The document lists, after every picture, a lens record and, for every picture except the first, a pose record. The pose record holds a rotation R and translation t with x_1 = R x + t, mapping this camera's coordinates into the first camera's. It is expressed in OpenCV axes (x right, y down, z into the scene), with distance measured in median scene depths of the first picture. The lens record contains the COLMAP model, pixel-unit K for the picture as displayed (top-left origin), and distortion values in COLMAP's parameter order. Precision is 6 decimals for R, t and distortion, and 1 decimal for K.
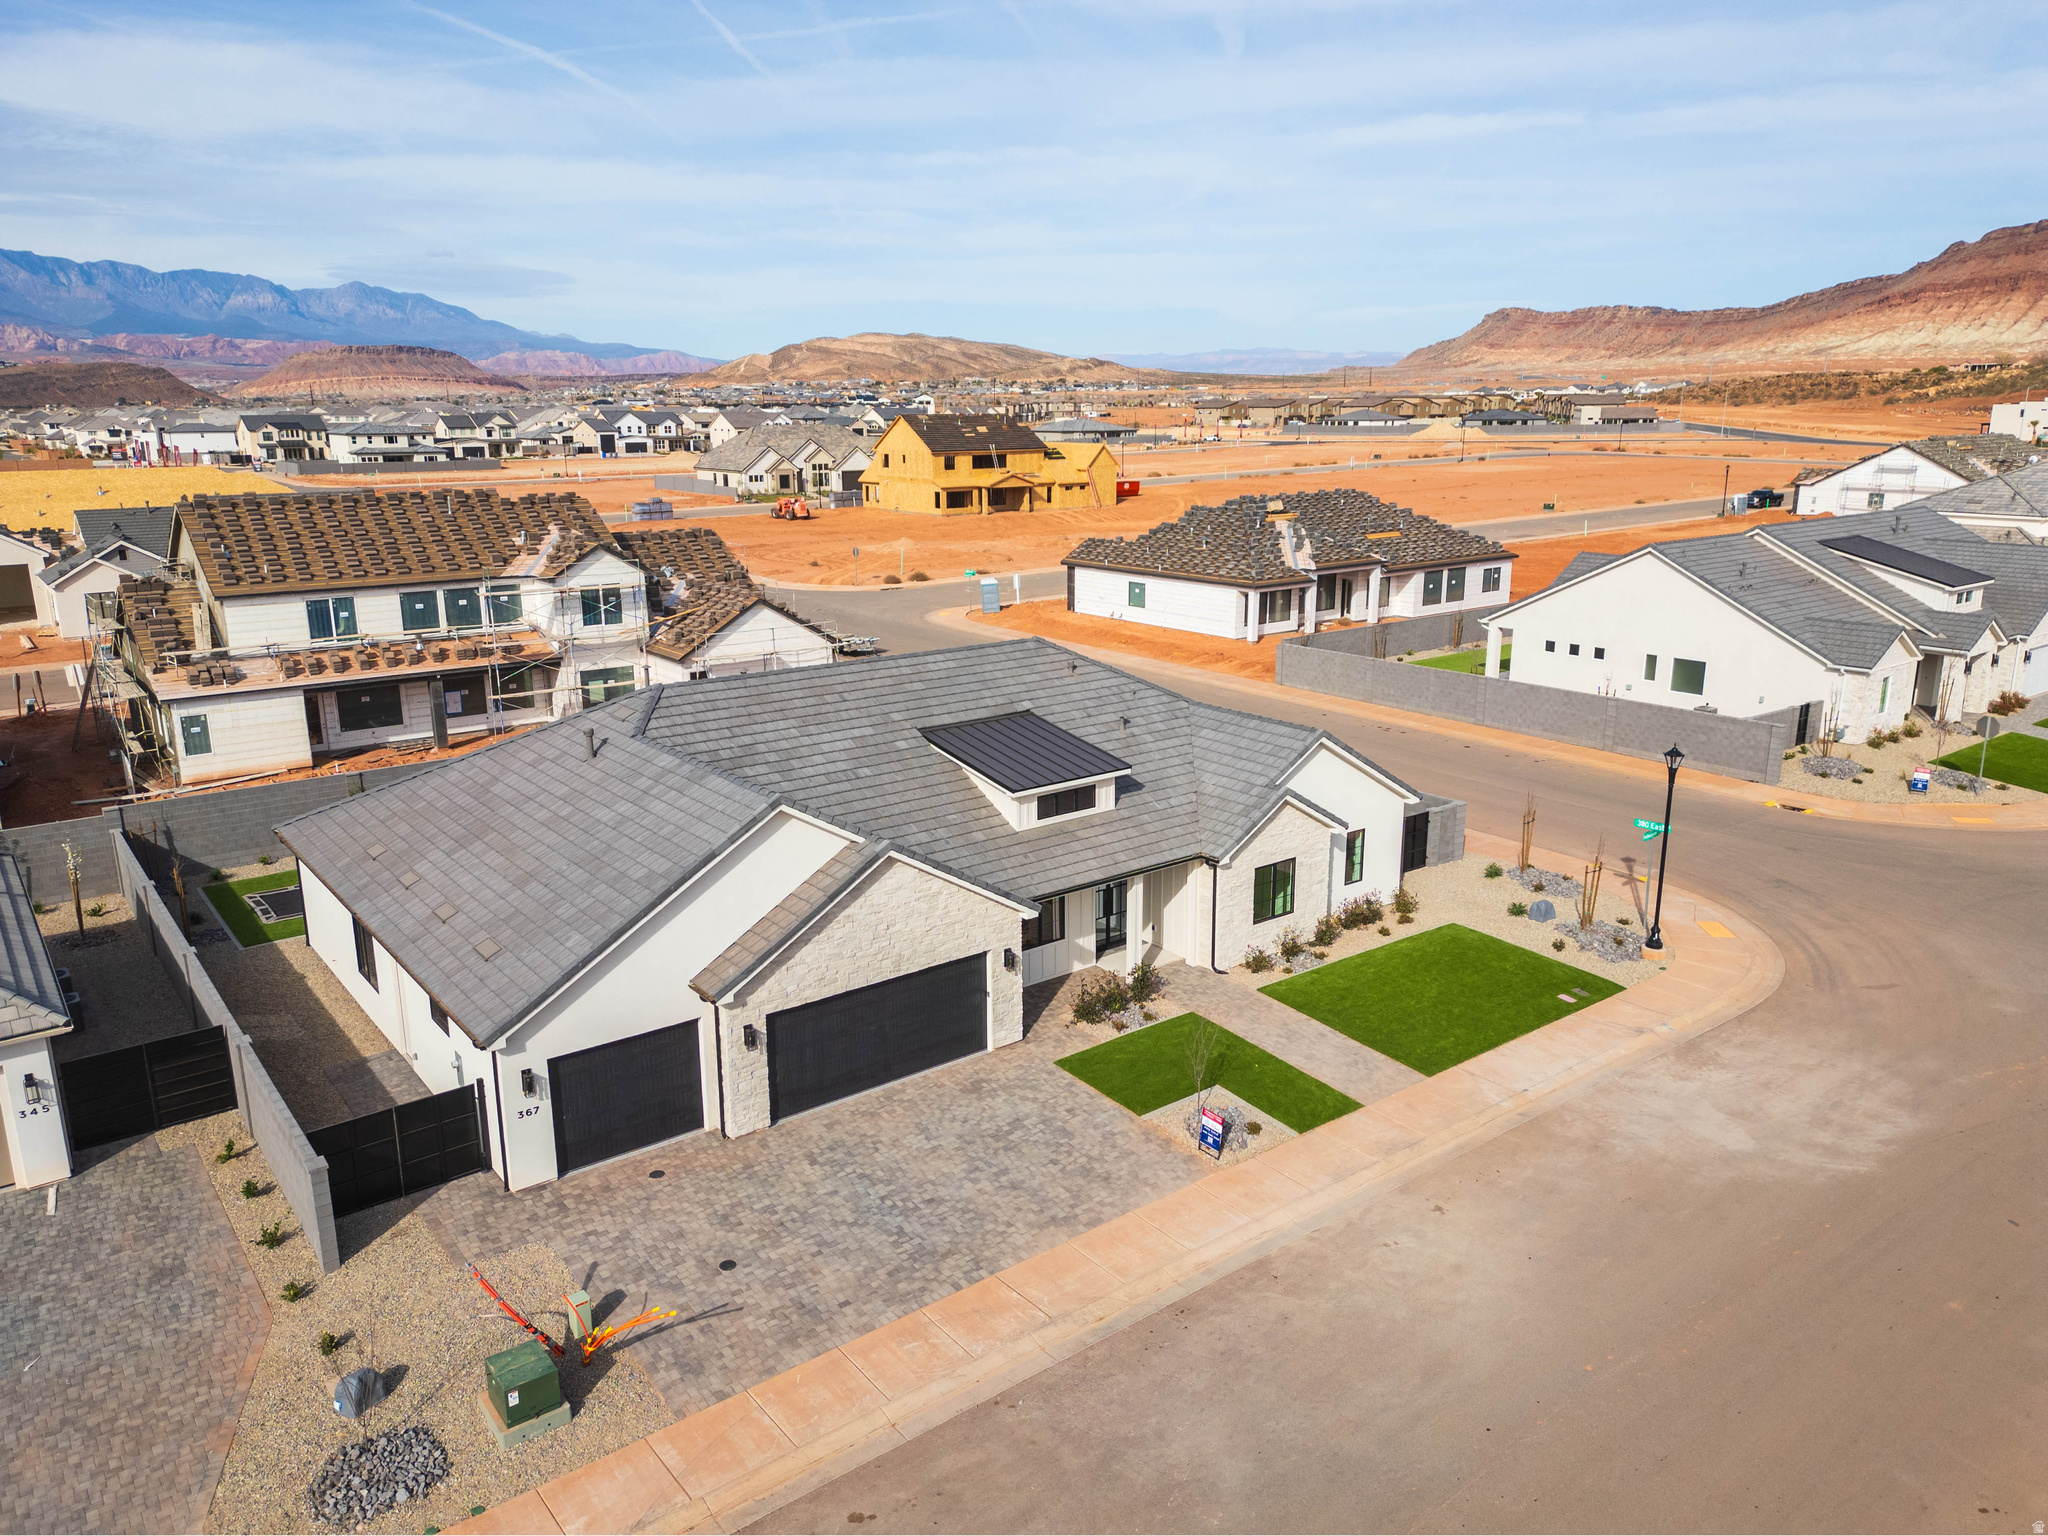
lens RADIAL K [[1438.4, 0, 1027.5], [0, 1438.4, 765.5], [0, 0, 1]] dist [0.077314, -0.077013]
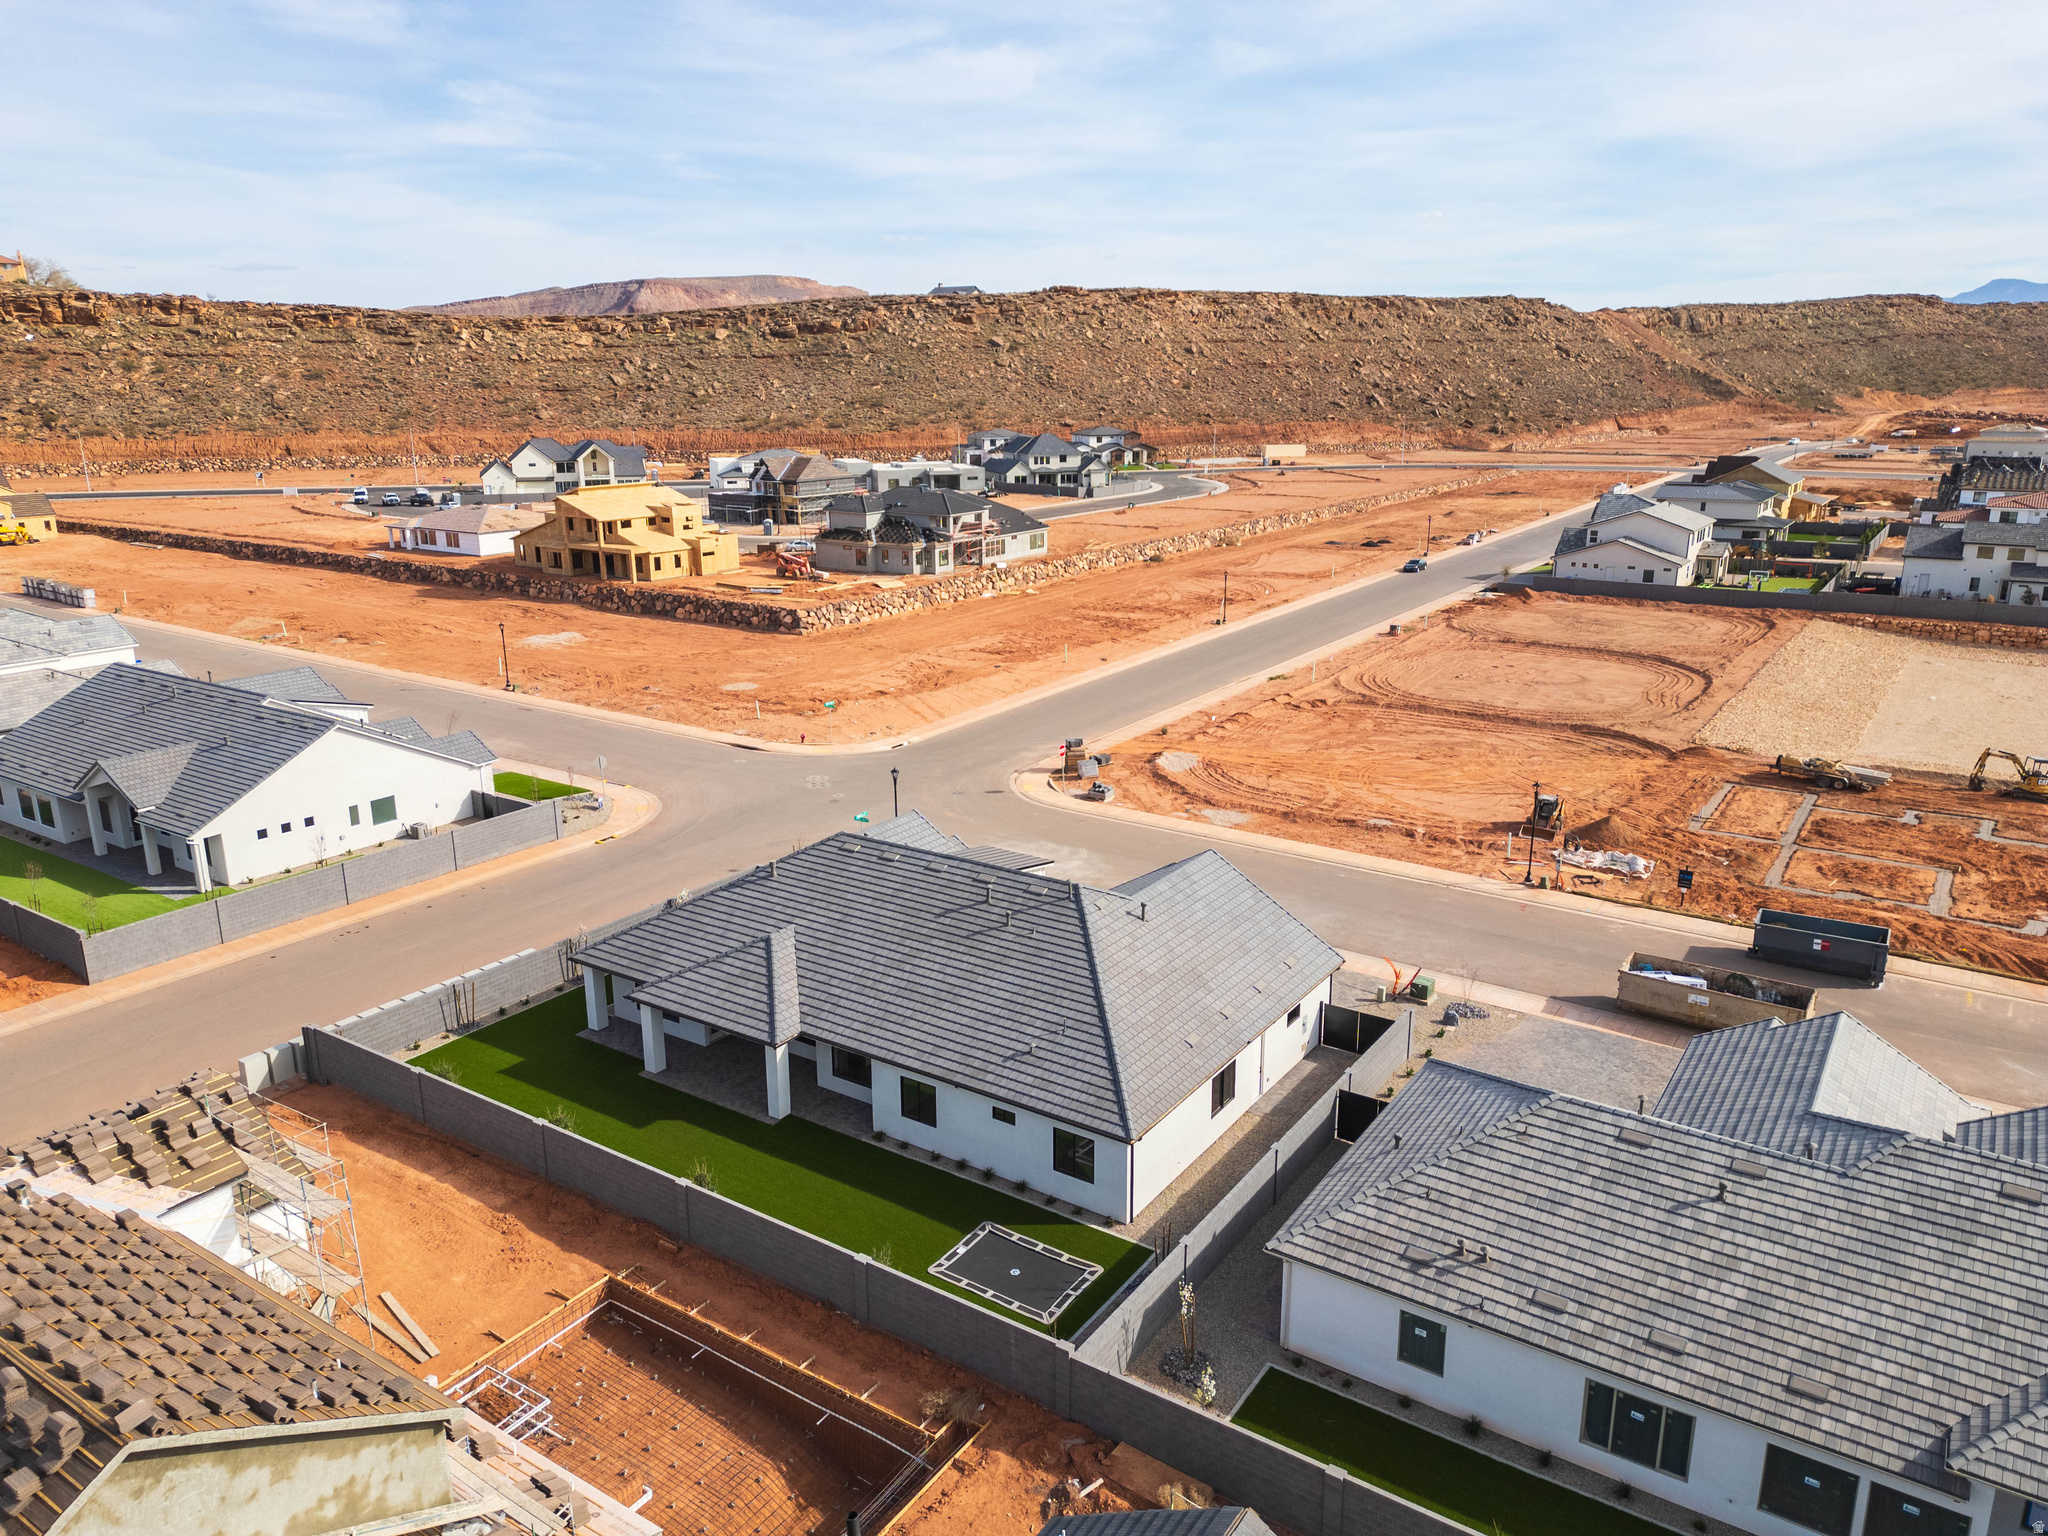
lens RADIAL K [[1438.4, 0, 1027.5], [0, 1438.4, 765.5], [0, 0, 1]] dist [0.077314, -0.077013]
pose [[-0.313694, -0.245118, 0.917340, -0.796772], [0.241528, 0.913729, 0.326746, -0.338407], [-0.918292, 0.324062, -0.227429, 0.672874]]
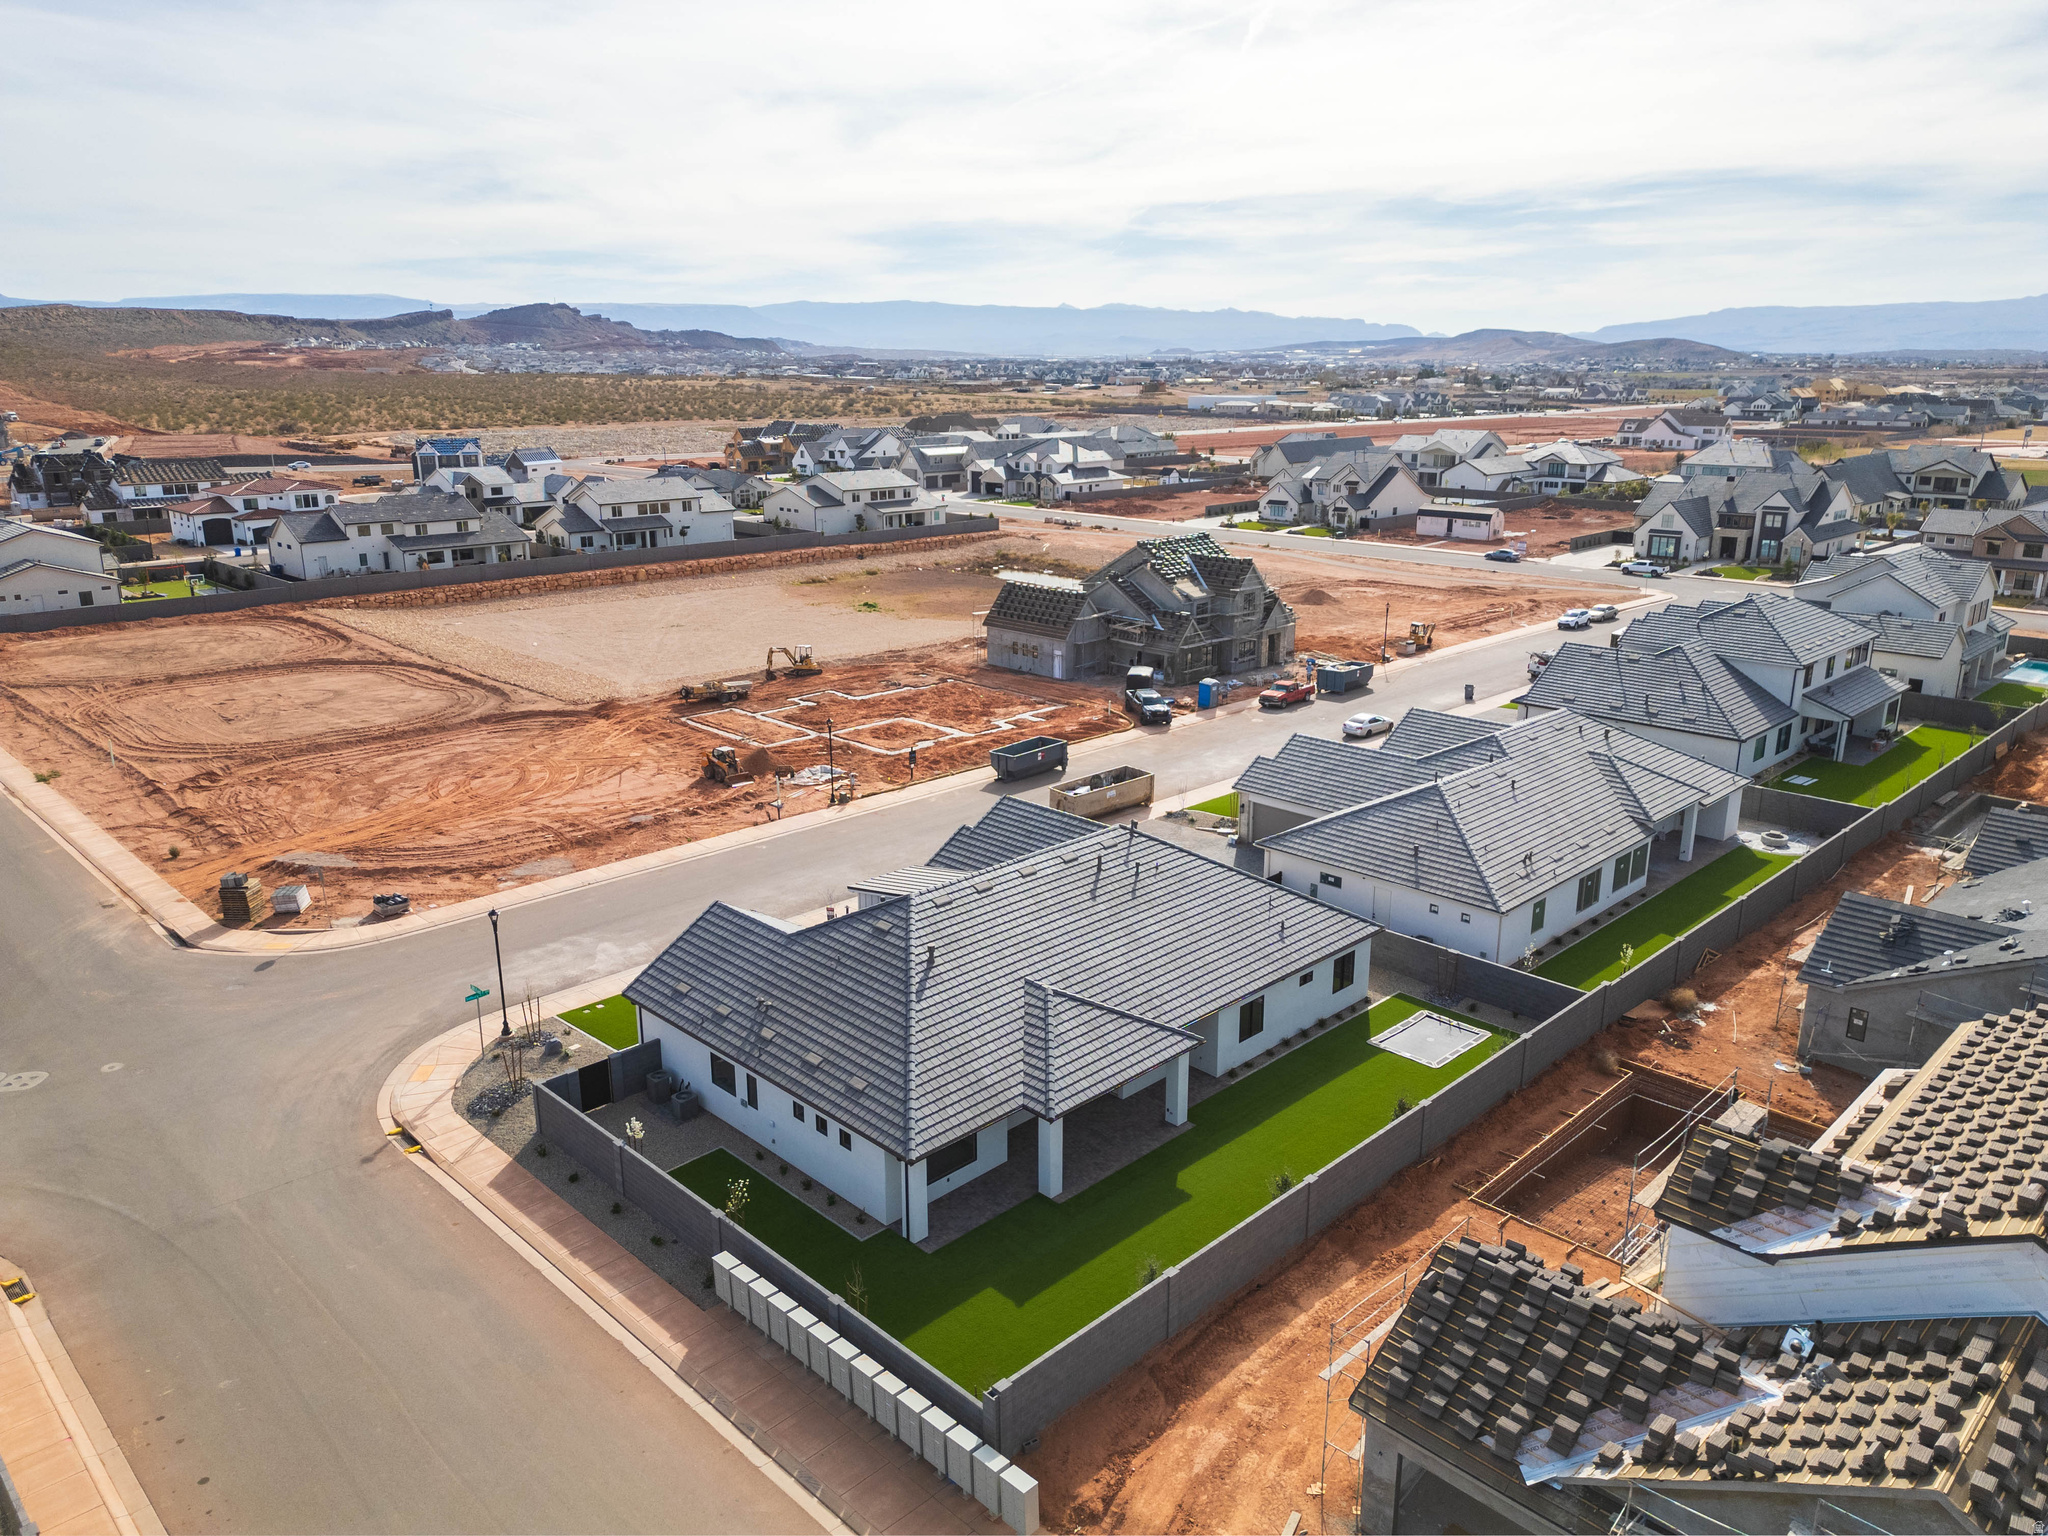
lens RADIAL K [[1438.4, 0, 1027.5], [0, 1438.4, 765.5], [0, 0, 1]] dist [0.077314, -0.077013]
pose [[-0.992164, 0.040211, -0.118294, 0.029354], [-0.024548, 0.865603, 0.500129, -0.484838], [0.122506, 0.499114, -0.857833, 1.206464]]
